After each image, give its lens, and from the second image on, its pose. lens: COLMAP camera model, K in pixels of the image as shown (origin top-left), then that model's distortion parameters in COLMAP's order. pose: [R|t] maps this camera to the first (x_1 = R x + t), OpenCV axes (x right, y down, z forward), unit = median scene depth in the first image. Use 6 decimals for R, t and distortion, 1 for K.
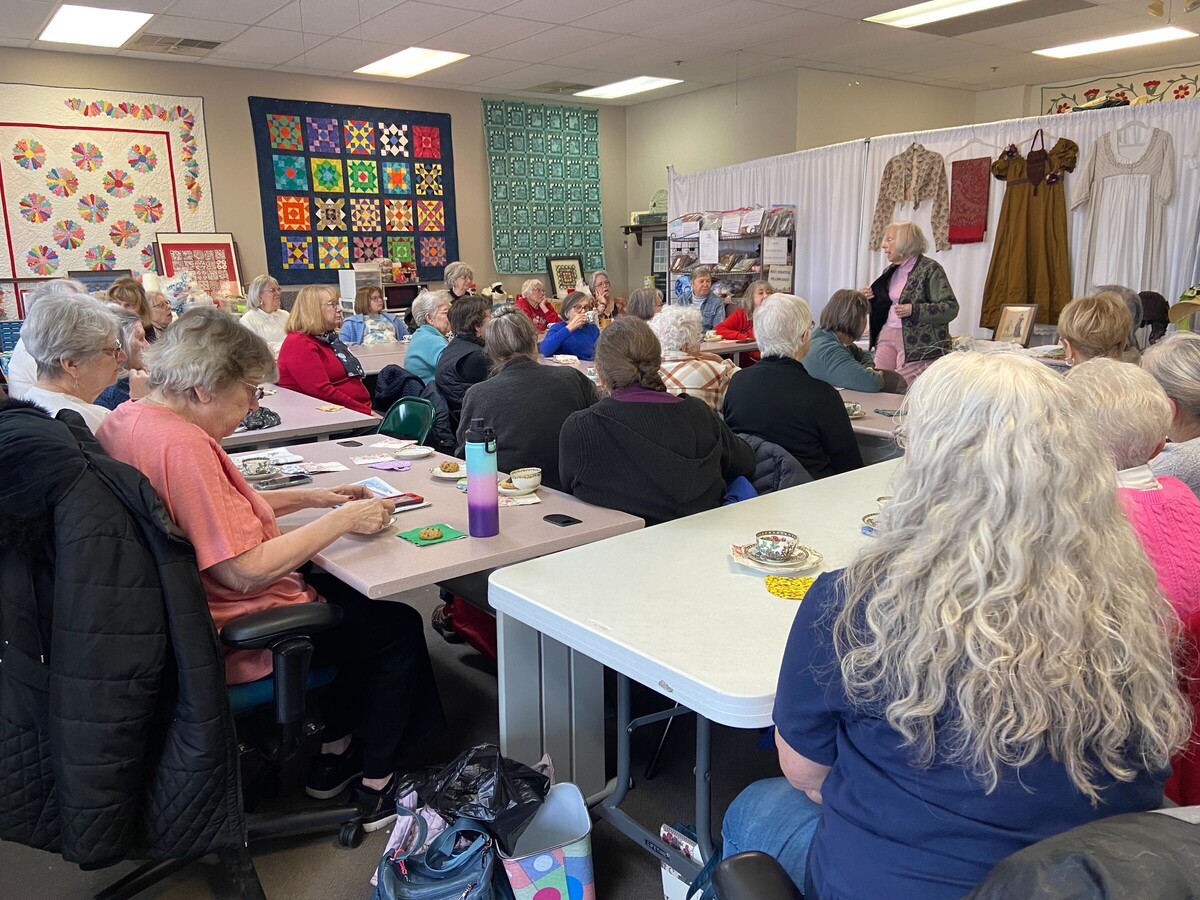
lens RADIAL K [[914.1, 0, 598.8], [0, 914.1, 436.8], [0, 0, 1]] dist [0.129310, -0.159960]
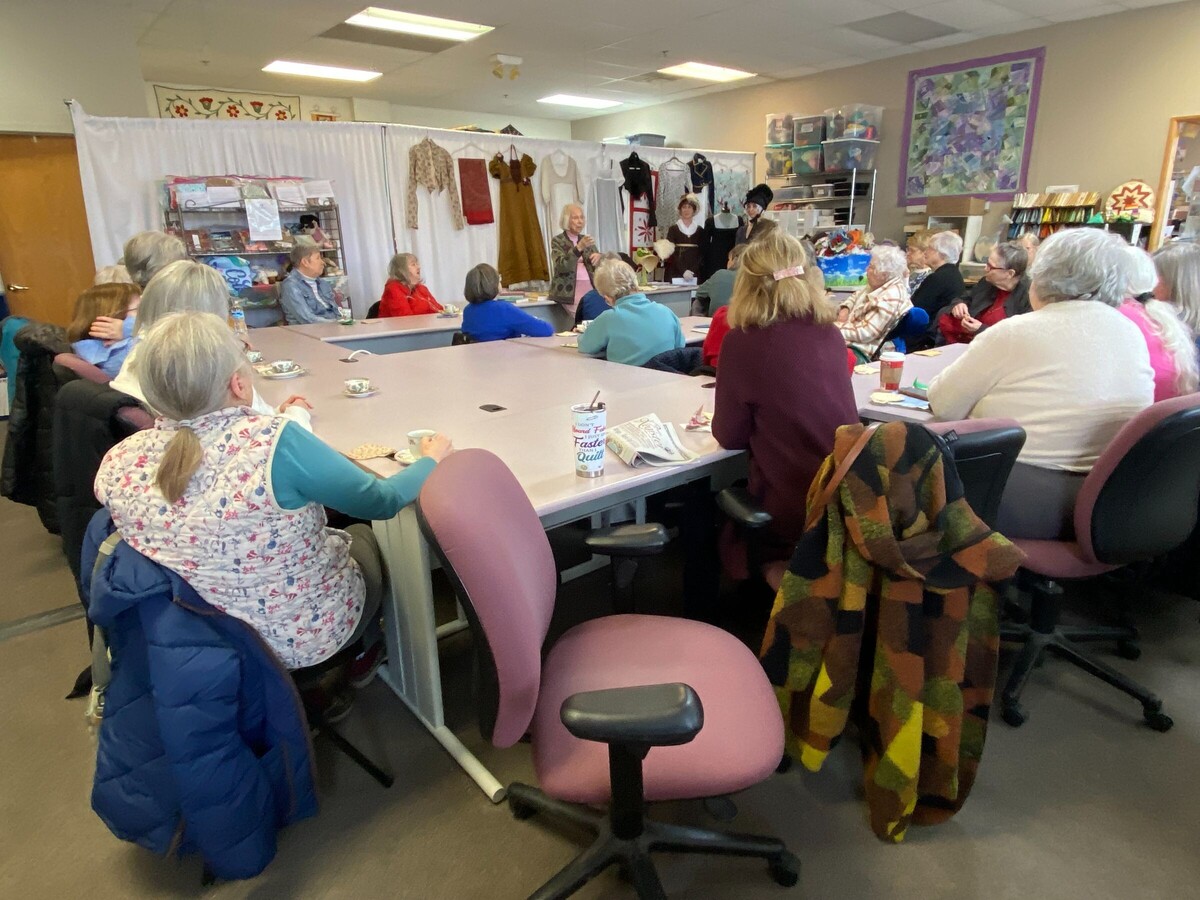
lens RADIAL K [[718.8, 0, 600.0], [0, 718.8, 450.0], [0, 0, 1]] dist [0.063334, -0.069185]
pose [[-0.024685, -0.271475, 0.962129, -0.694552], [0.216214, 0.938193, 0.270268, -0.146463], [-0.976034, 0.214697, 0.035537, 0.860602]]
